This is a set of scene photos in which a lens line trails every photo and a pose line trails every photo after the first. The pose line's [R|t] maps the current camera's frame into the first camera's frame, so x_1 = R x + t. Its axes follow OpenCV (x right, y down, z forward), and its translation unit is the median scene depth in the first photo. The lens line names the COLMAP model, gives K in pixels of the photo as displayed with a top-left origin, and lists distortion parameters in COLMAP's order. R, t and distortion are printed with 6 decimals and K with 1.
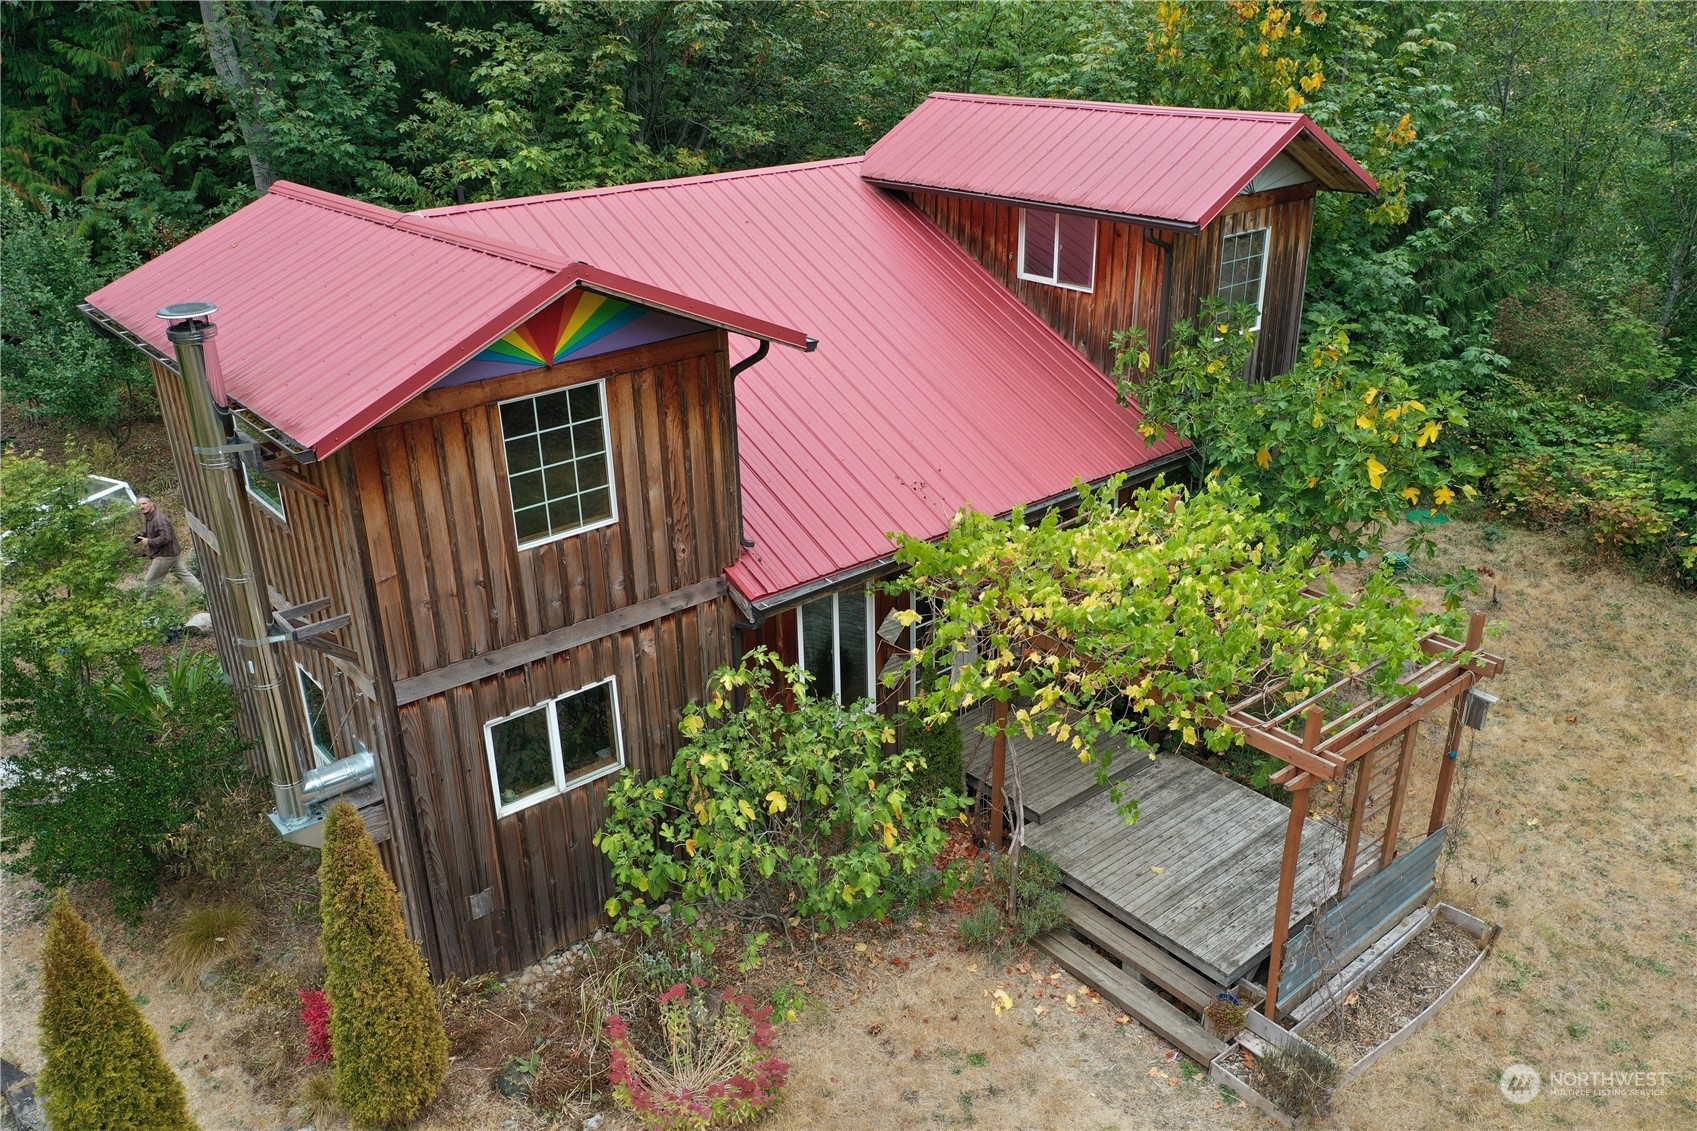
lens RADIAL K [[1346.4, 0, 845.0], [0, 1346.4, 566.2], [0, 0, 1]] dist [0.014200, -0.003503]
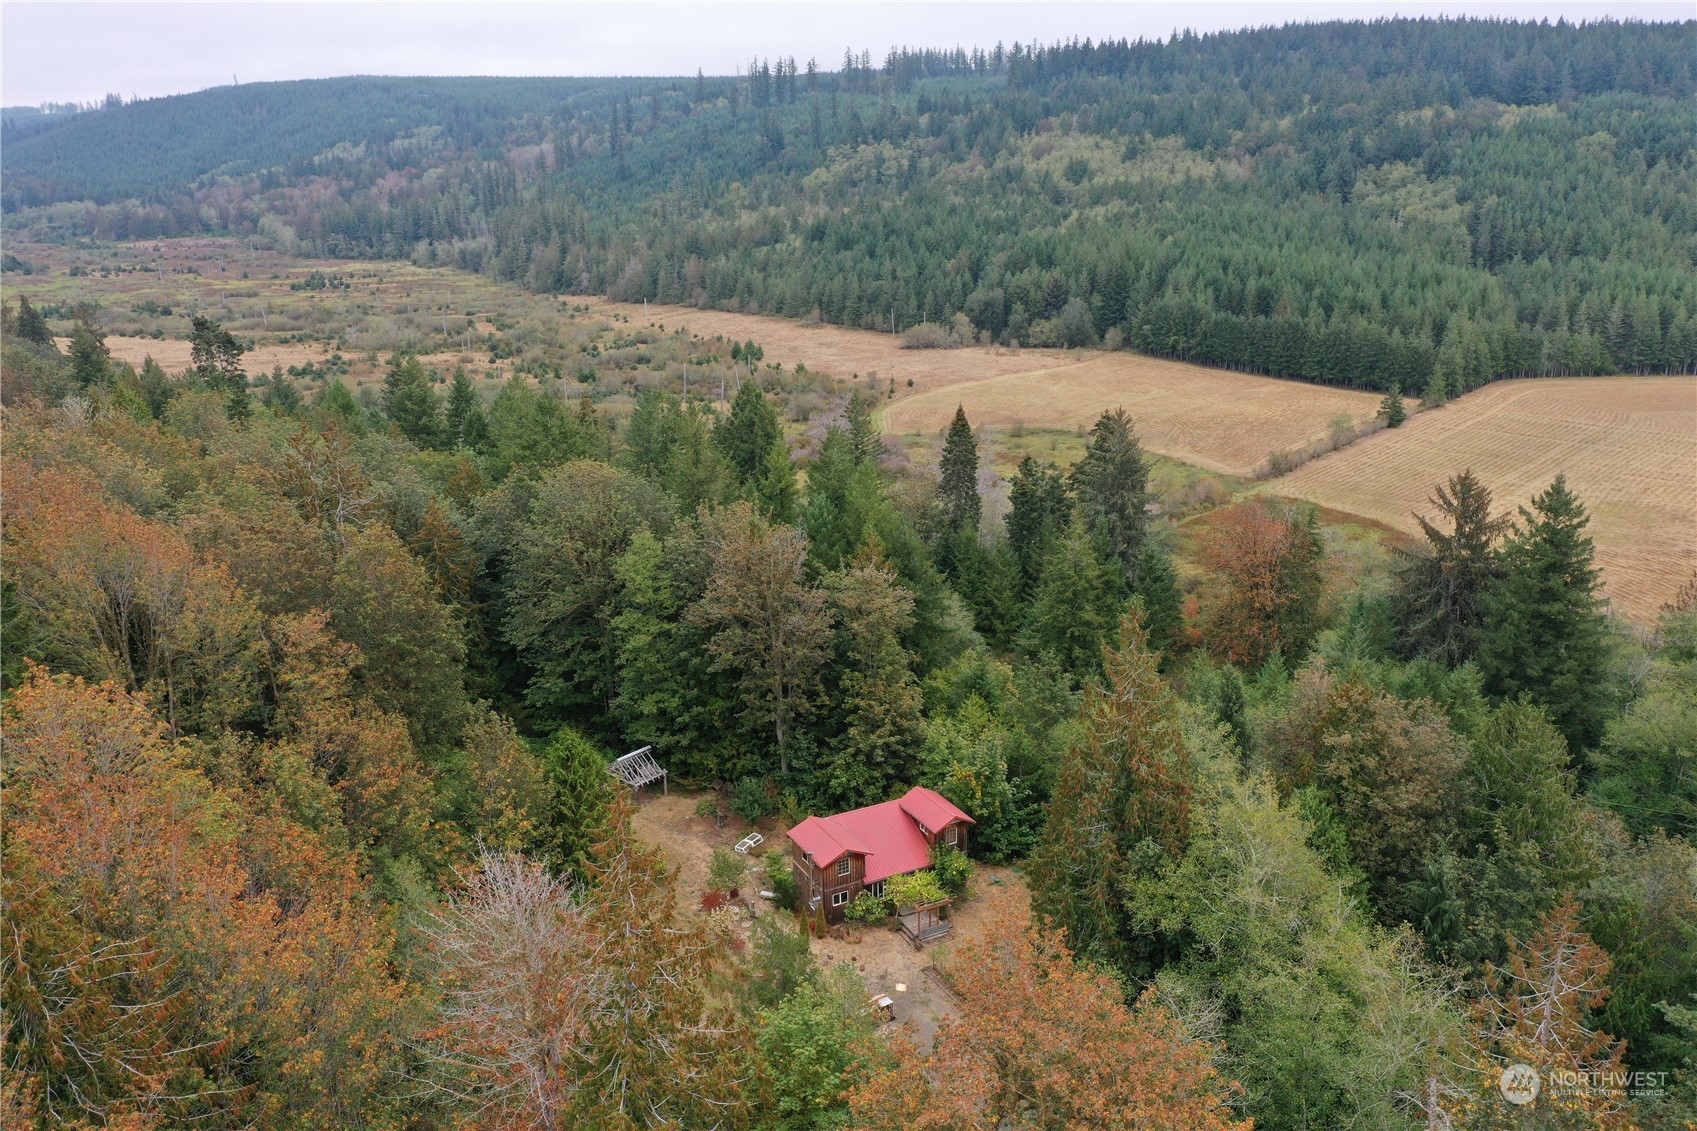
lens RADIAL K [[1346.4, 0, 851.9], [0, 1346.4, 568.5], [0, 0, 1]] dist [0.014200, -0.003503]
pose [[0.977352, 0.067230, -0.200656, 1.339475], [-0.091039, 0.989542, -0.111884, -0.925705], [0.191036, 0.127618, 0.973252, -7.086065]]
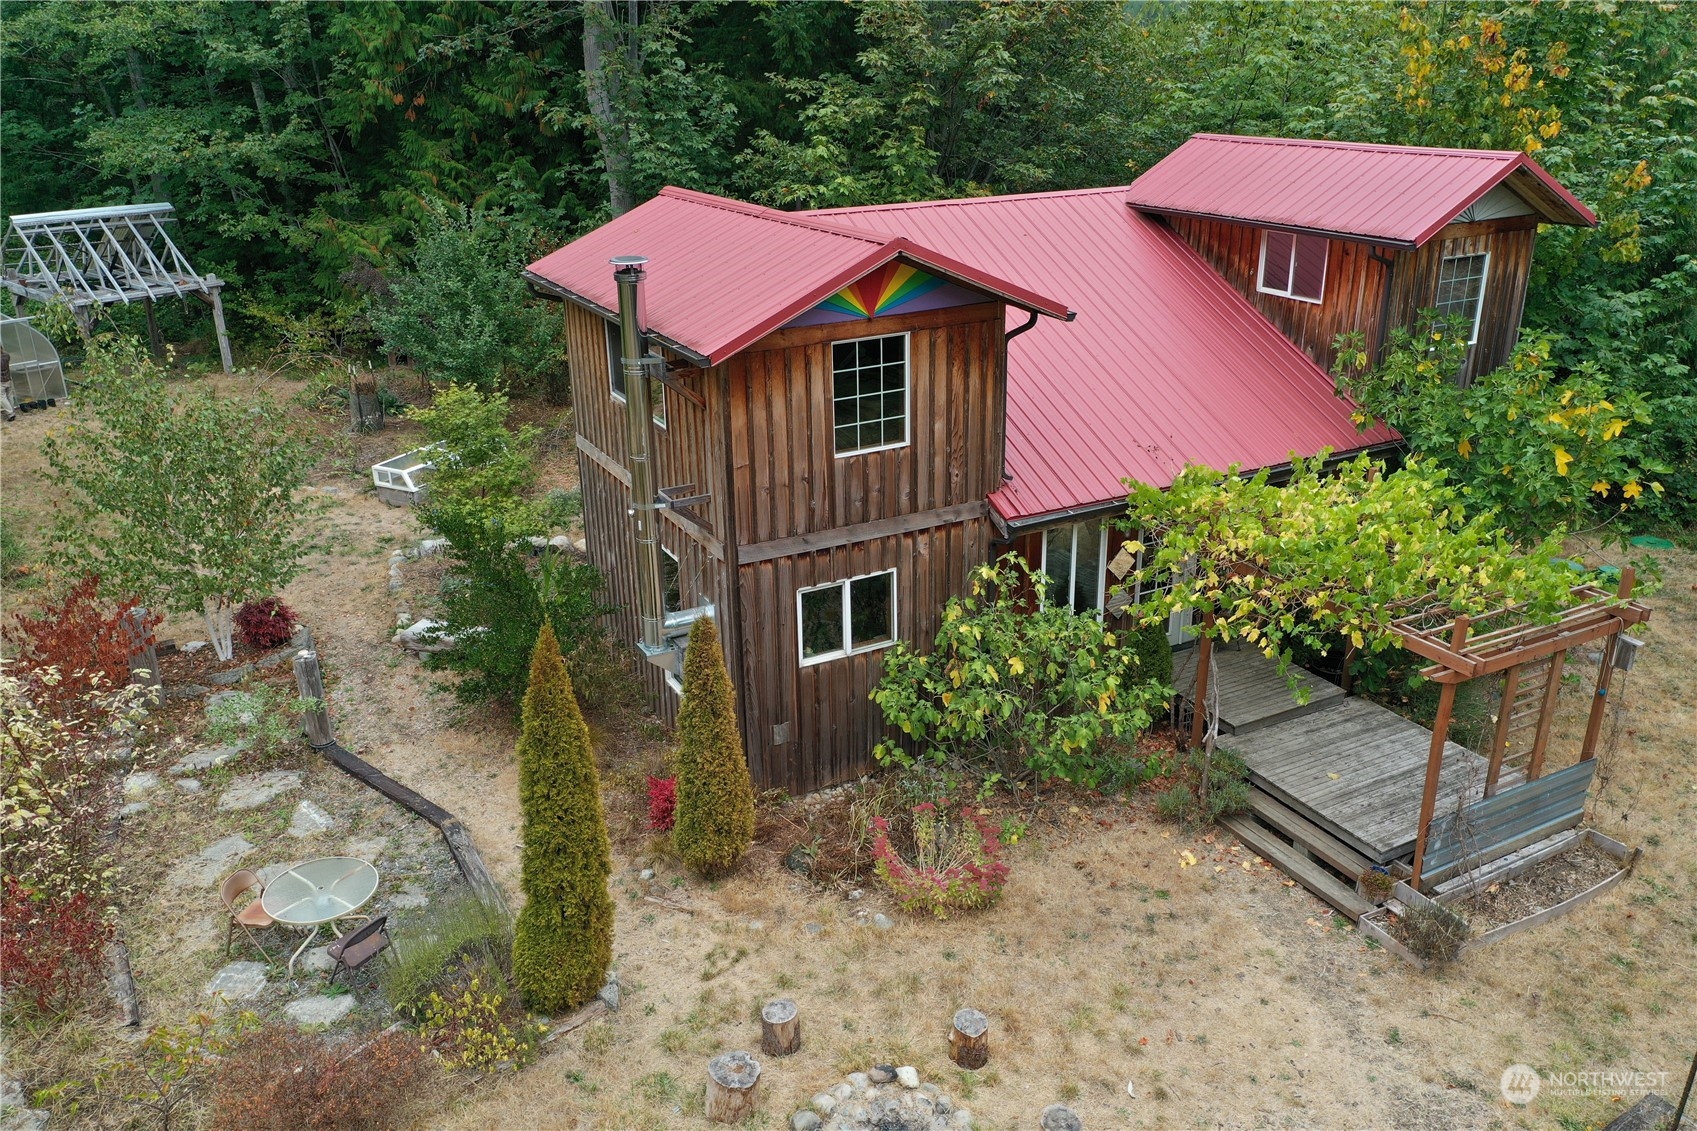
lens RADIAL K [[1346.4, 0, 851.0], [0, 1346.4, 568.5], [0, 0, 1]] dist [0.014200, -0.003503]
pose [[0.981294, 0.075316, -0.177170, 0.013319], [-0.082036, 0.996150, -0.030902, 0.118654], [0.174161, 0.044859, 0.983695, -0.254085]]
